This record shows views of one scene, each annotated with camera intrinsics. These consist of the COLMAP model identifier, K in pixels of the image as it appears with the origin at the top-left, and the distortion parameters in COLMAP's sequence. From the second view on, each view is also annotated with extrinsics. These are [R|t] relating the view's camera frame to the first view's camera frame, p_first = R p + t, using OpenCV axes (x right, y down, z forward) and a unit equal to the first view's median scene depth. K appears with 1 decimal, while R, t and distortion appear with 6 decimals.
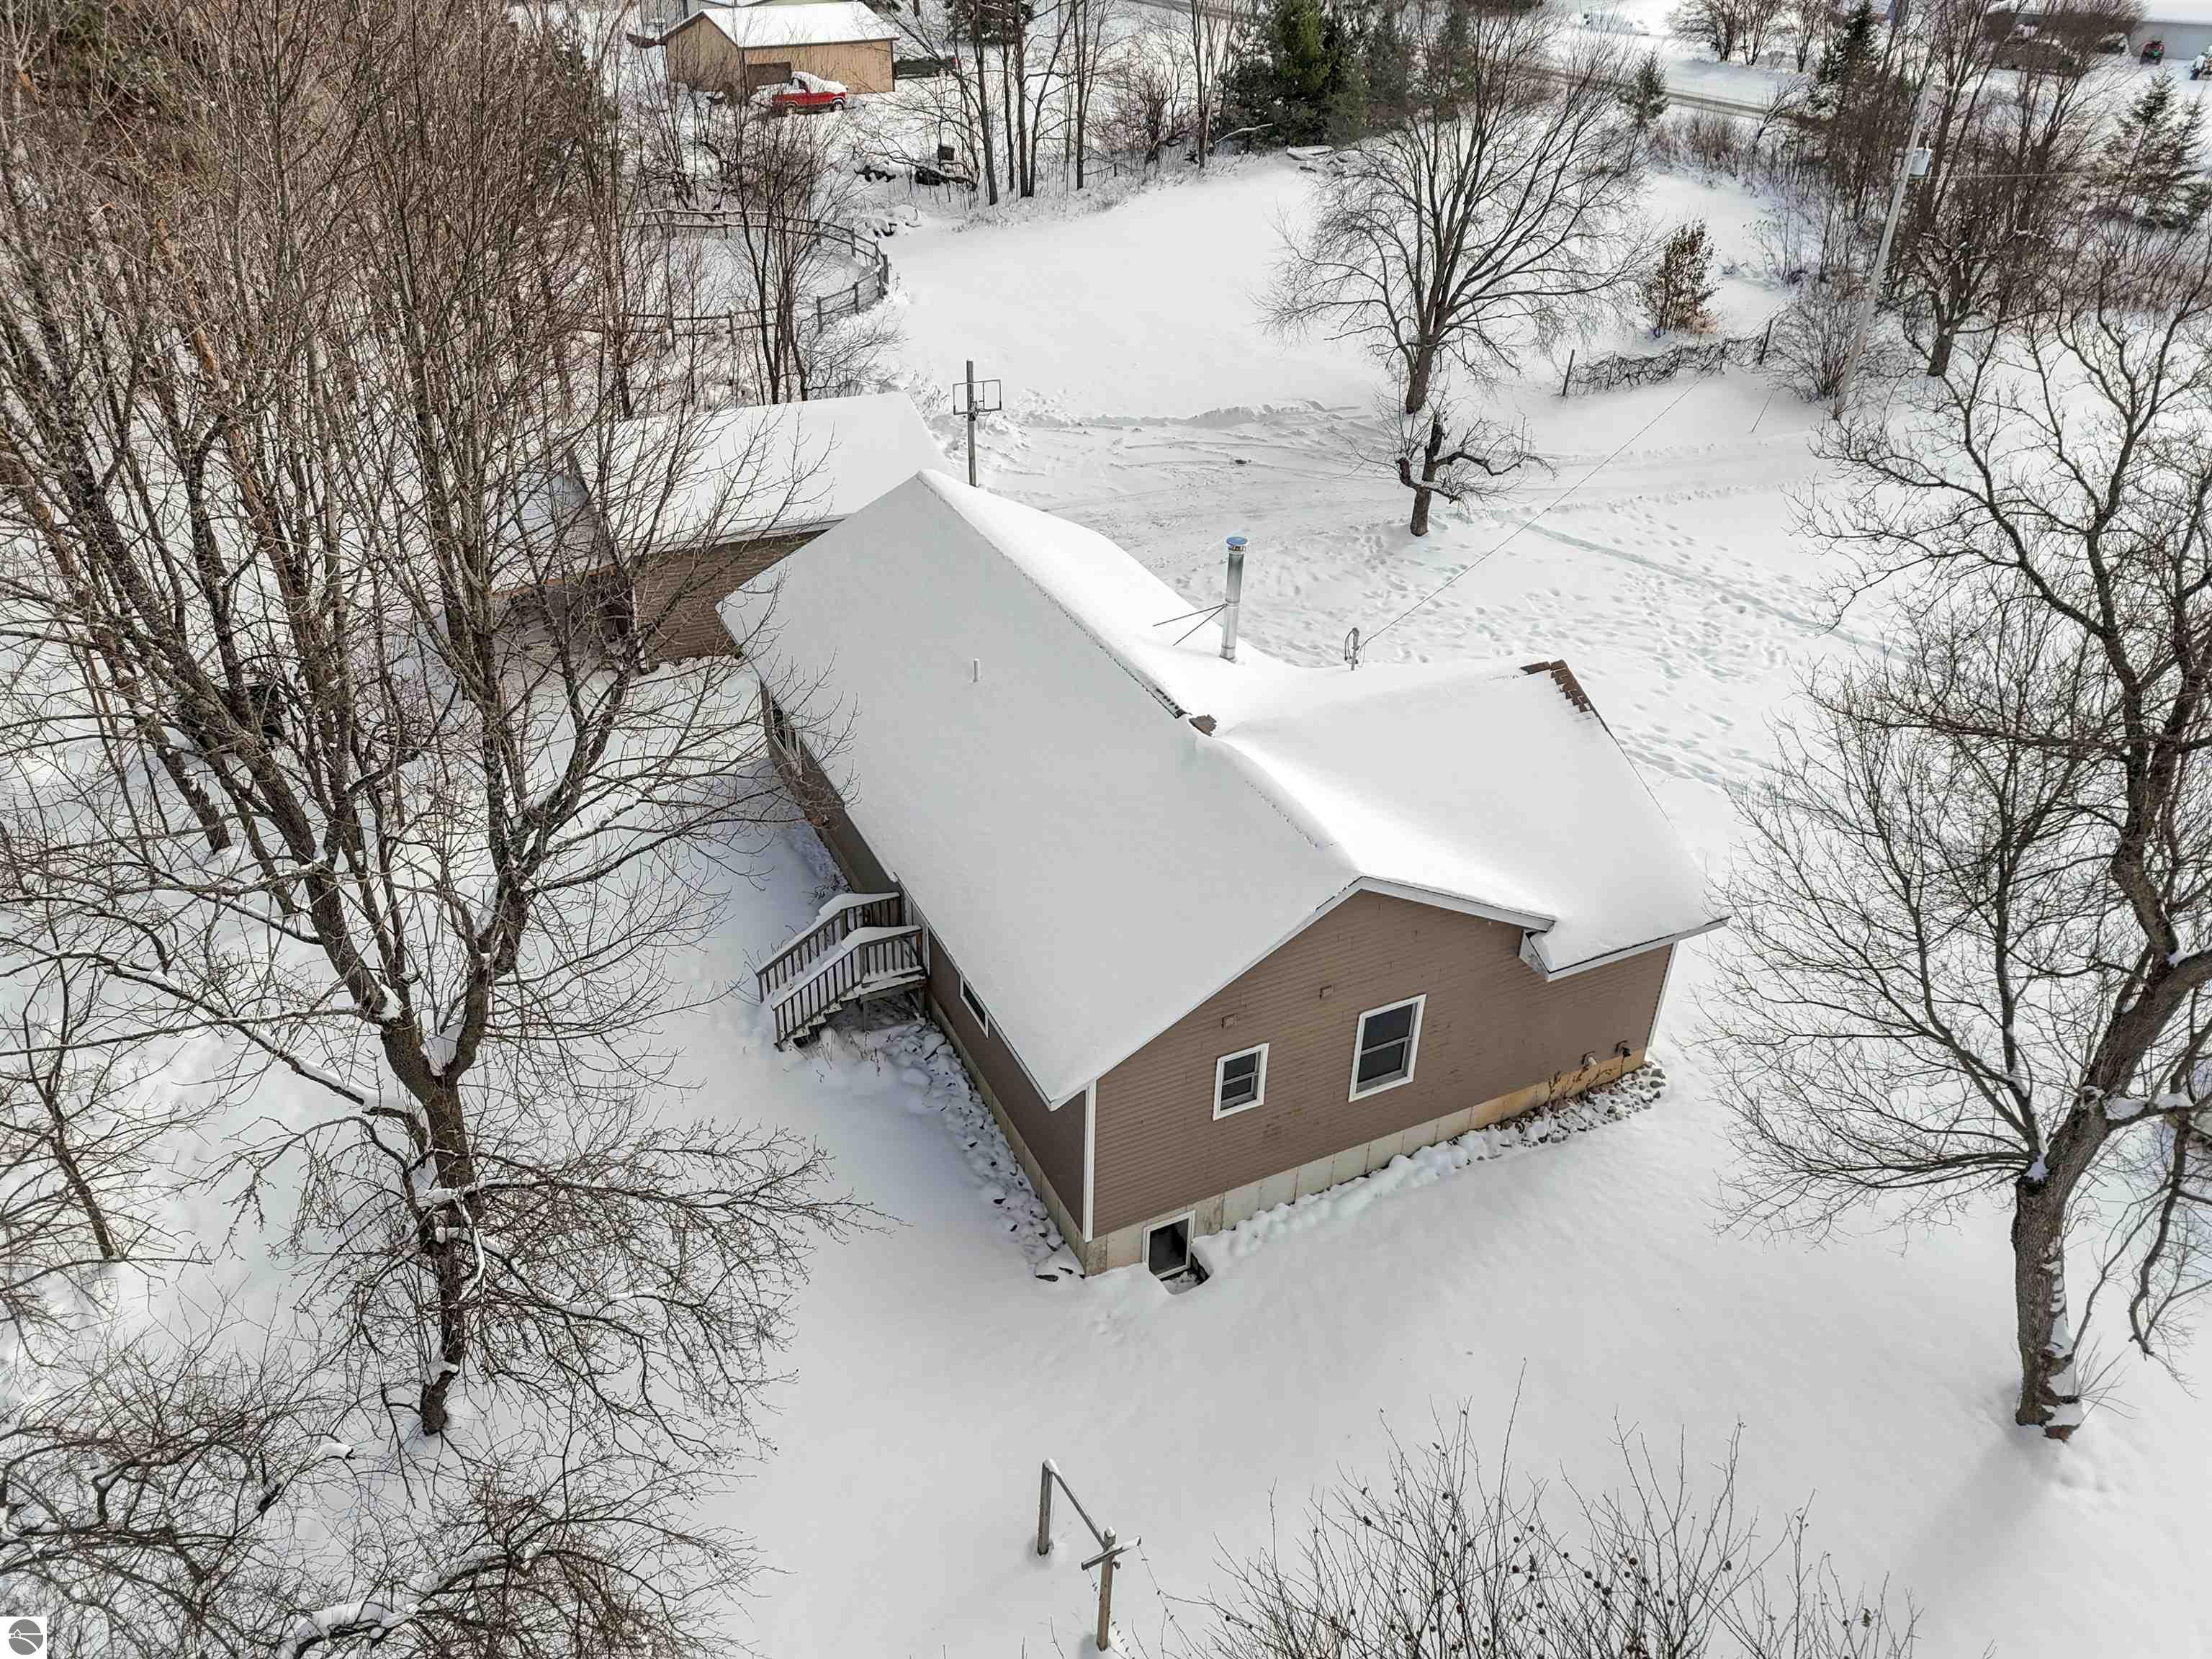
lens RADIAL K [[1617.2, 0, 1106.0], [0, 1617.2, 829.5], [0, 0, 1]] dist [0.055297, -0.009192]
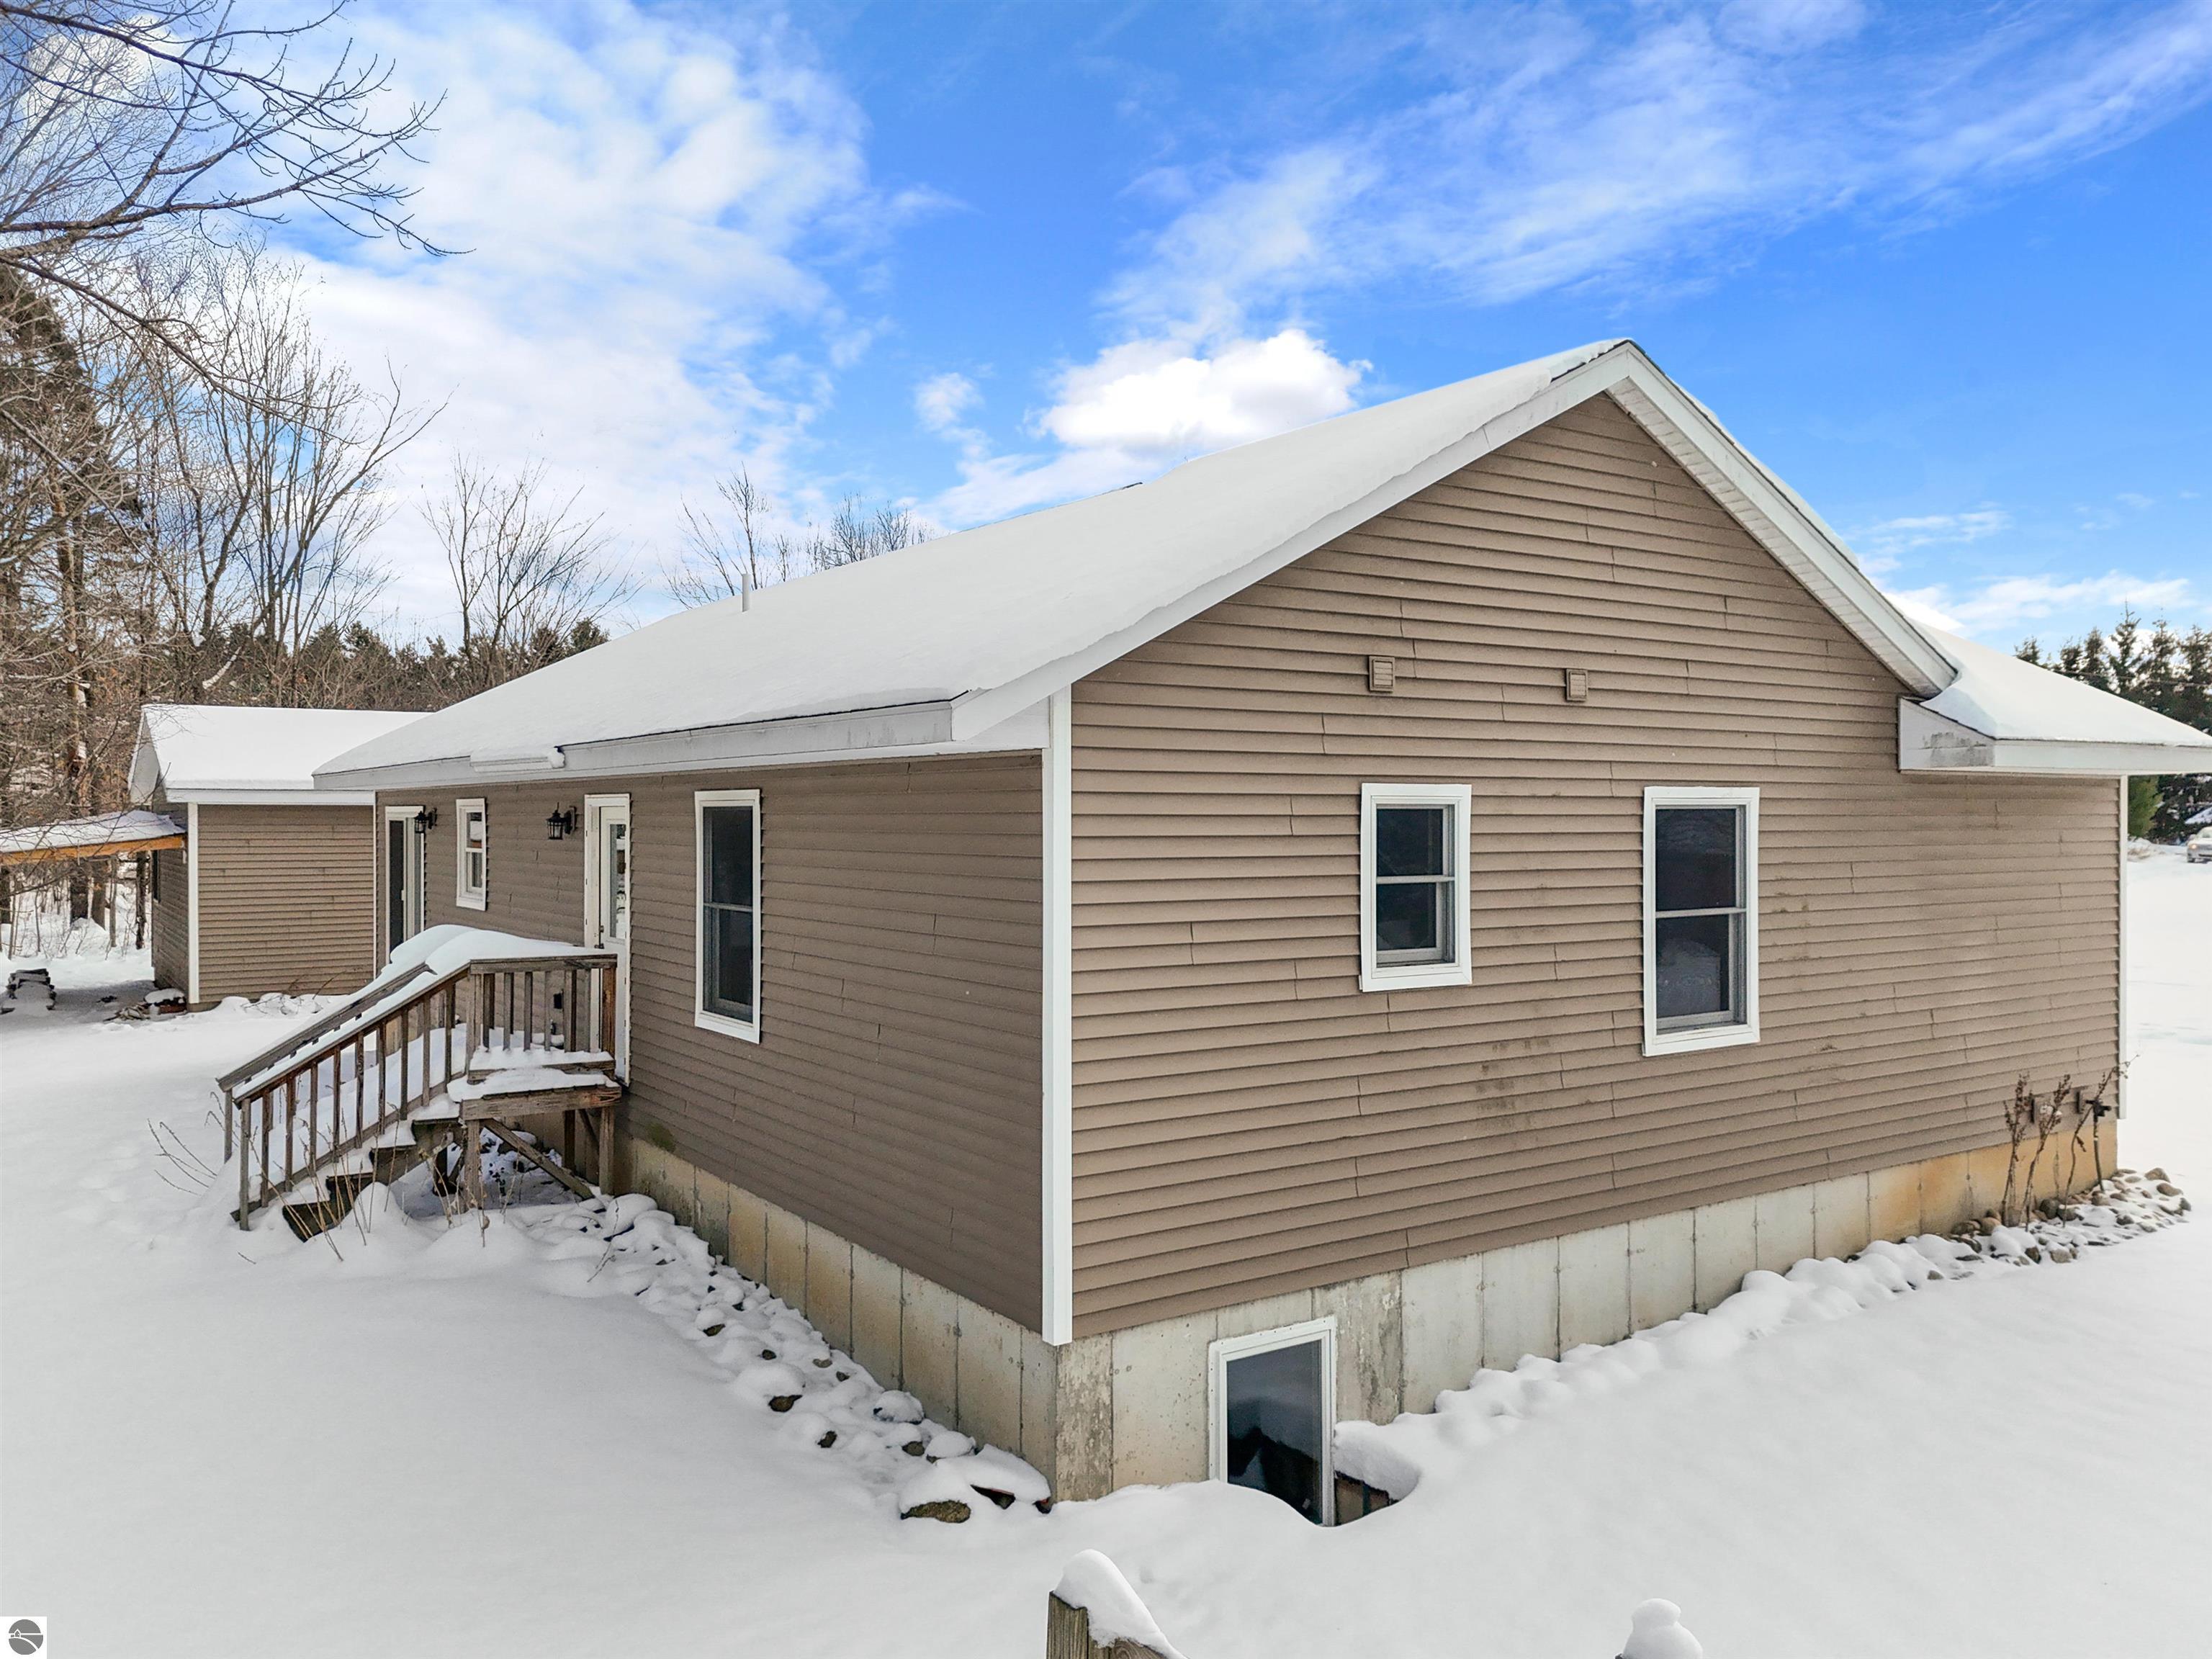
lens RADIAL K [[1617.2, 0, 1106.0], [0, 1617.2, 829.5], [0, 0, 1]] dist [0.055297, -0.009192]
pose [[0.989624, -0.030851, 0.140330, -0.041713], [0.097486, 0.861647, -0.498057, 0.306586], [-0.105549, 0.506569, 0.855714, 0.619639]]
